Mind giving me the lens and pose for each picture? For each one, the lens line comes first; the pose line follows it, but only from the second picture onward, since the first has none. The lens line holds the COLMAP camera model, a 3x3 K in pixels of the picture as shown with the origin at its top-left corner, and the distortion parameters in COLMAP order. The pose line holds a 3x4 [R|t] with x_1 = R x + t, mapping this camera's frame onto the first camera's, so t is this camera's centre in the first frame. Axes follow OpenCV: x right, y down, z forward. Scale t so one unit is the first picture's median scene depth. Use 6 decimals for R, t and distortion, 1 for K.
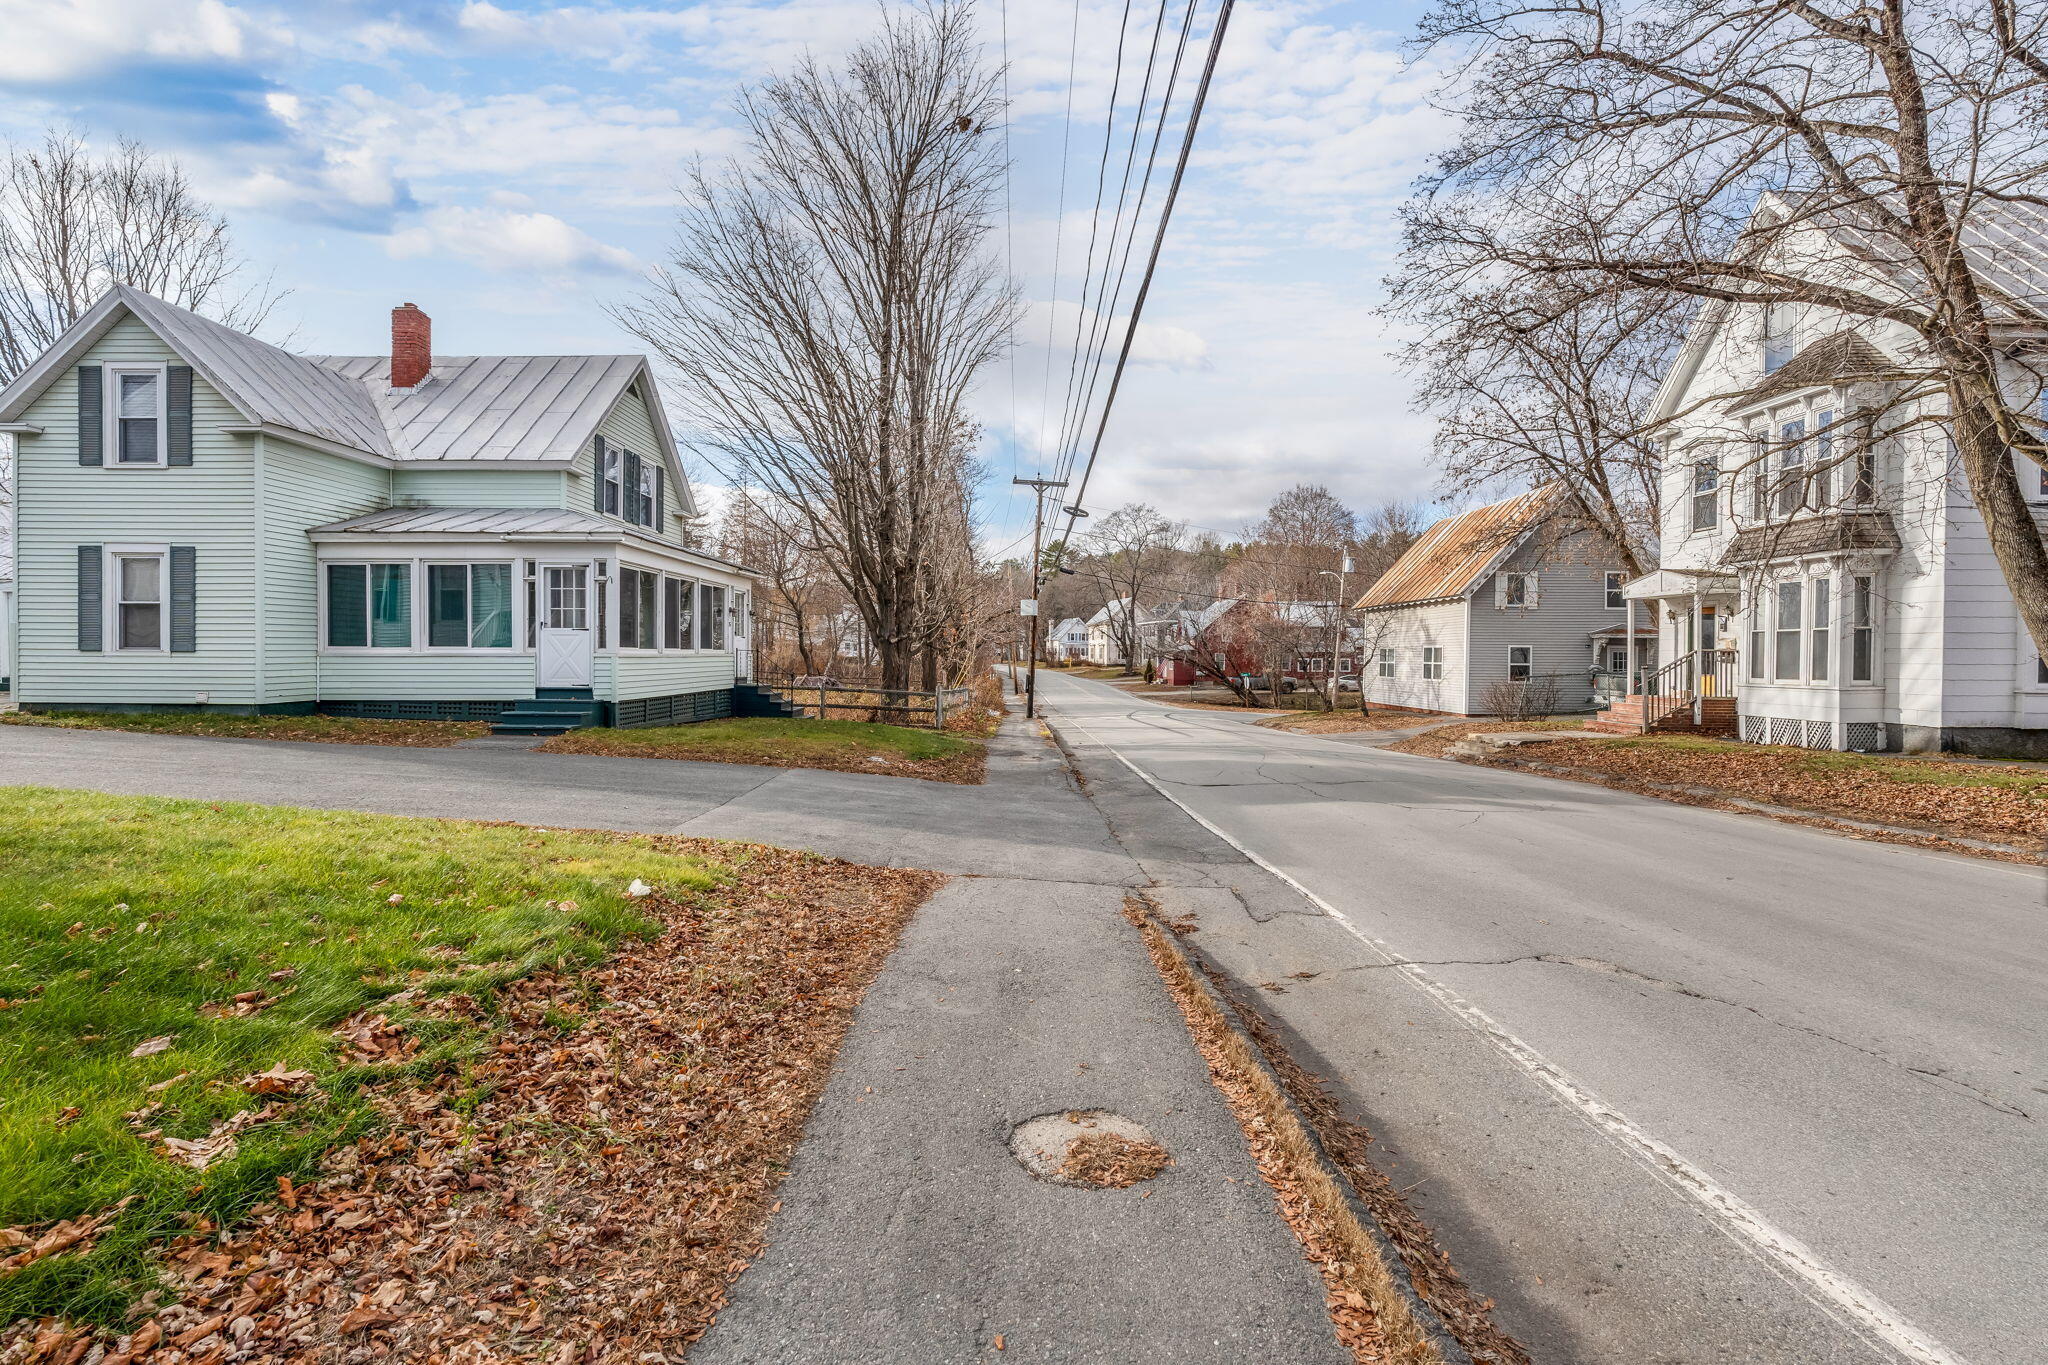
lens RADIAL K [[930.3, 0, 1022.0], [0, 930.3, 671.3], [0, 0, 1]] dist [0.002094, 0.000172]
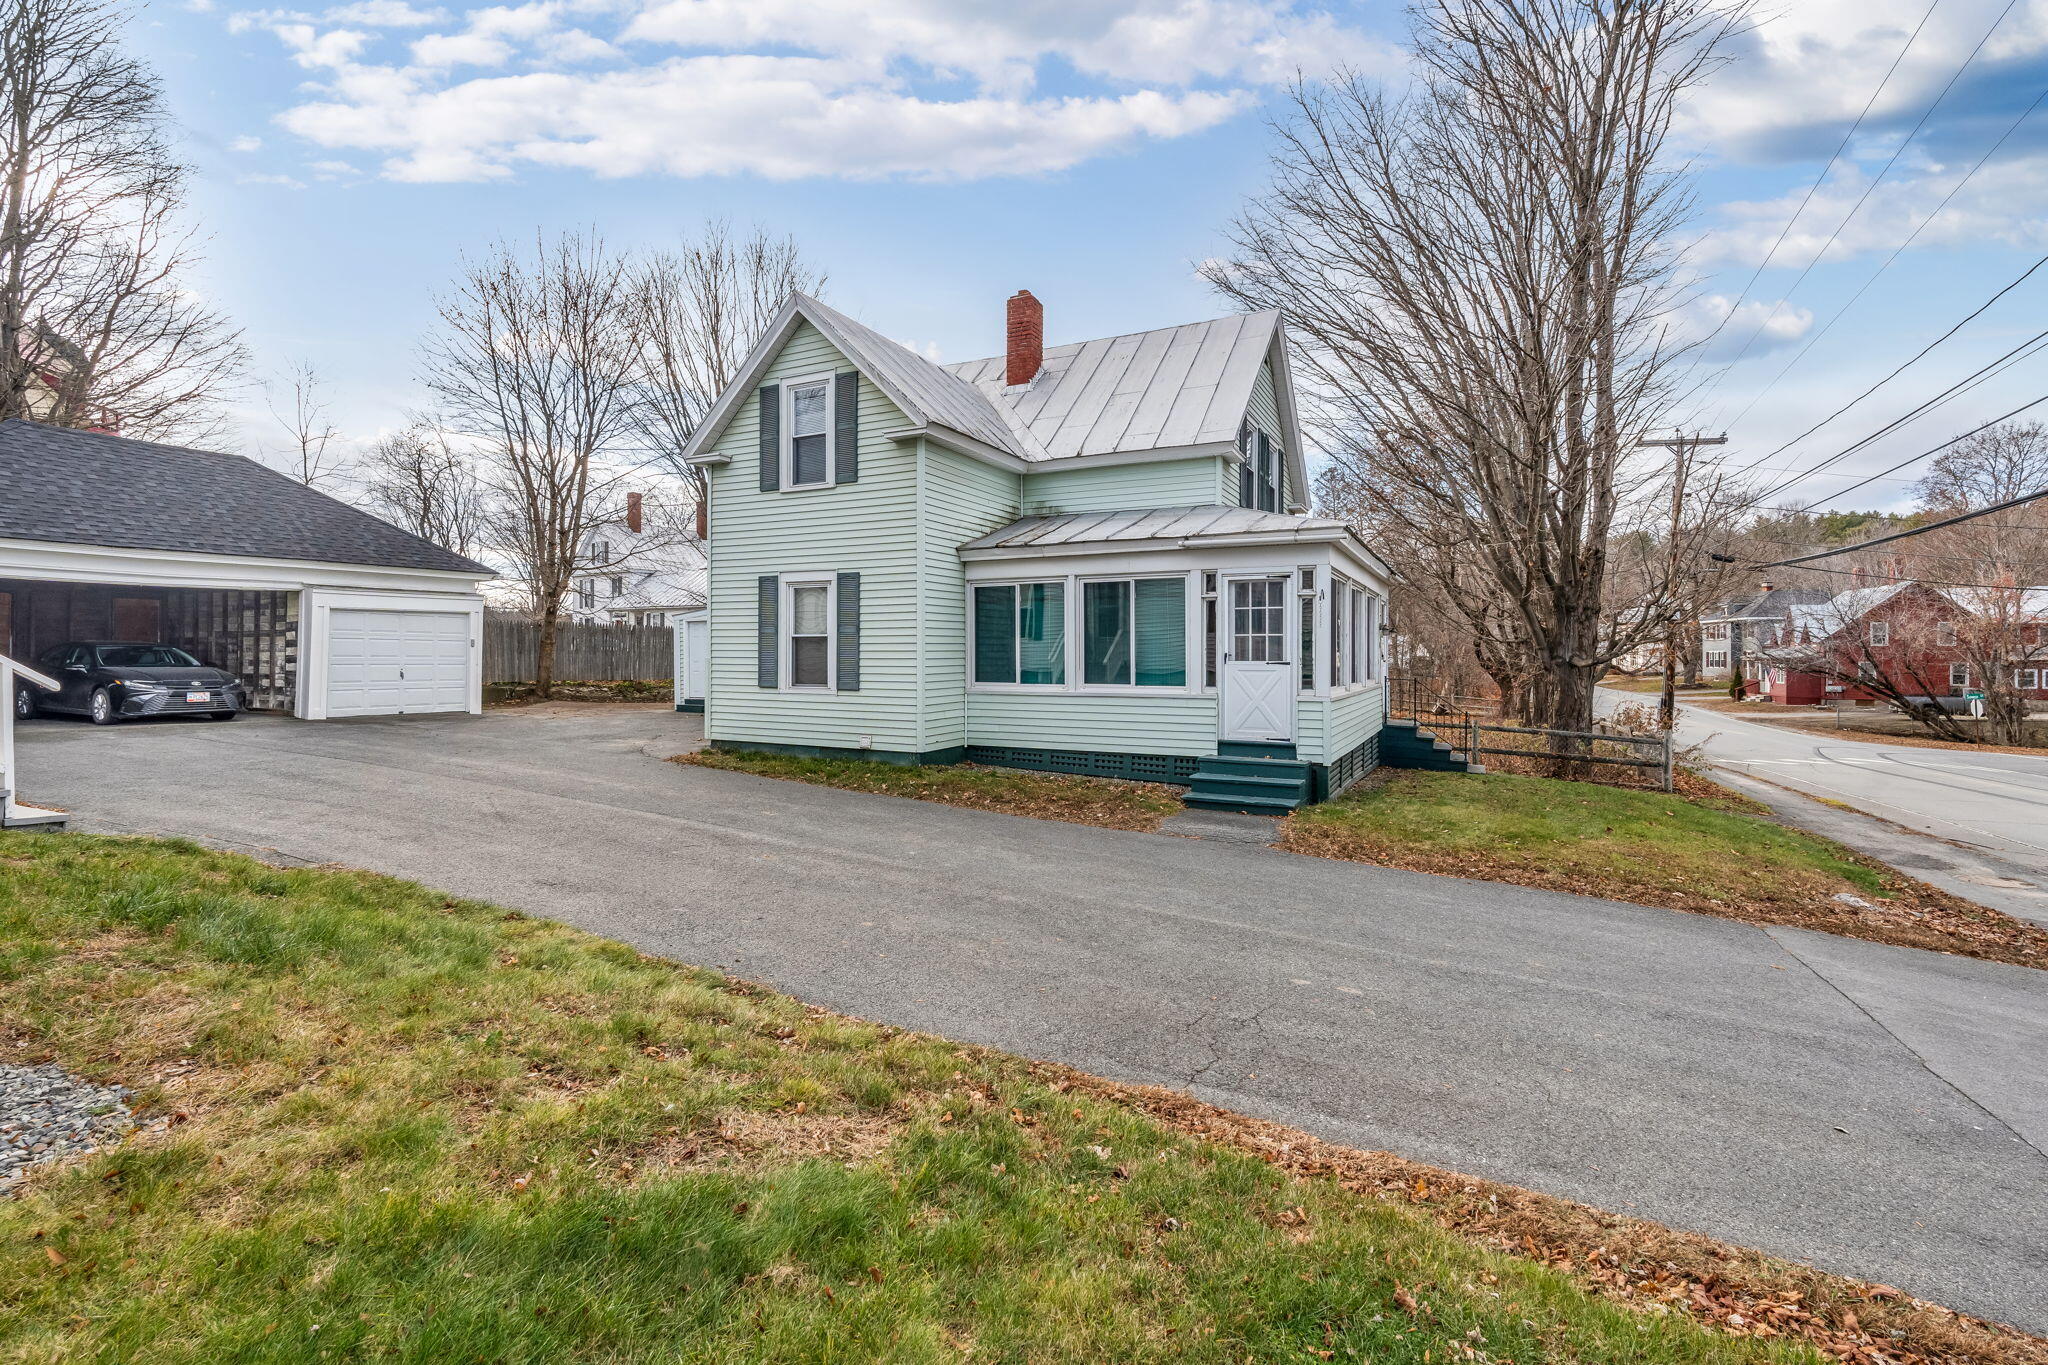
lens RADIAL K [[930.3, 0, 1022.0], [0, 930.3, 671.3], [0, 0, 1]] dist [0.002094, 0.000172]
pose [[0.896299, 0.005366, -0.443418, -0.328701], [-0.006544, 0.999978, -0.001127, -0.036370], [0.443402, 0.003912, 0.896314, 0.252860]]
